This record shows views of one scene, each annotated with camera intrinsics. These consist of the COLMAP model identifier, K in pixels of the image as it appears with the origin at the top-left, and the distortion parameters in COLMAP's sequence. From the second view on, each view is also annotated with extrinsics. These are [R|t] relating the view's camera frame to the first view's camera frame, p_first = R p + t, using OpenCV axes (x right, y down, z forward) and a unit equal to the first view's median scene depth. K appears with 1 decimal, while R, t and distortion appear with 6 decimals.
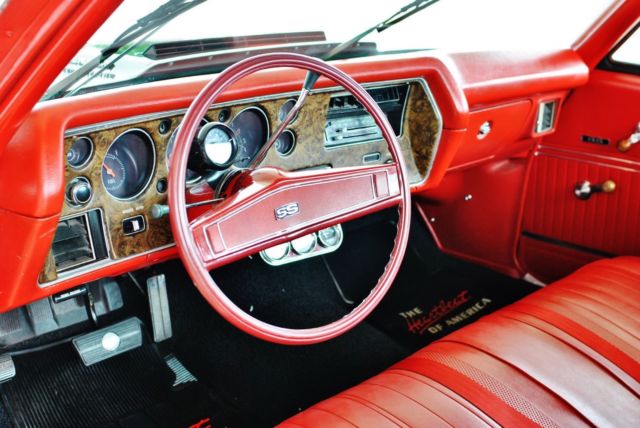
lens RADIAL K [[790.7, 0, 320.0], [0, 790.7, 214.0], [0, 0, 1]] dist [-0.080111, 0.071183]
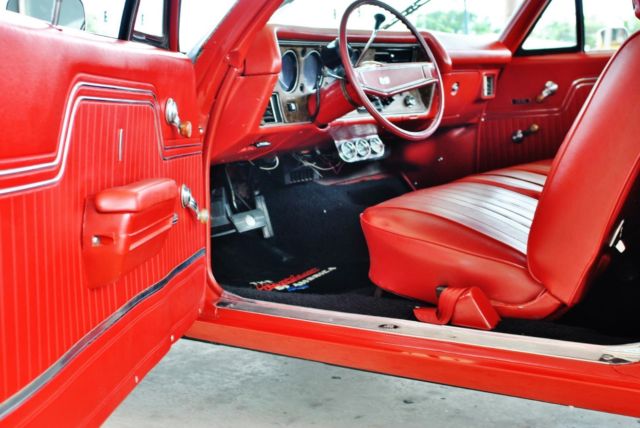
lens RADIAL K [[790.7, 0, 320.0], [0, 790.7, 214.0], [0, 0, 1]] dist [-0.080111, 0.071183]
pose [[0.985715, -0.098821, 0.136385, -0.276629], [0.122098, 0.977058, -0.174500, 0.354122], [-0.116012, 0.188659, 0.975166, -0.427168]]
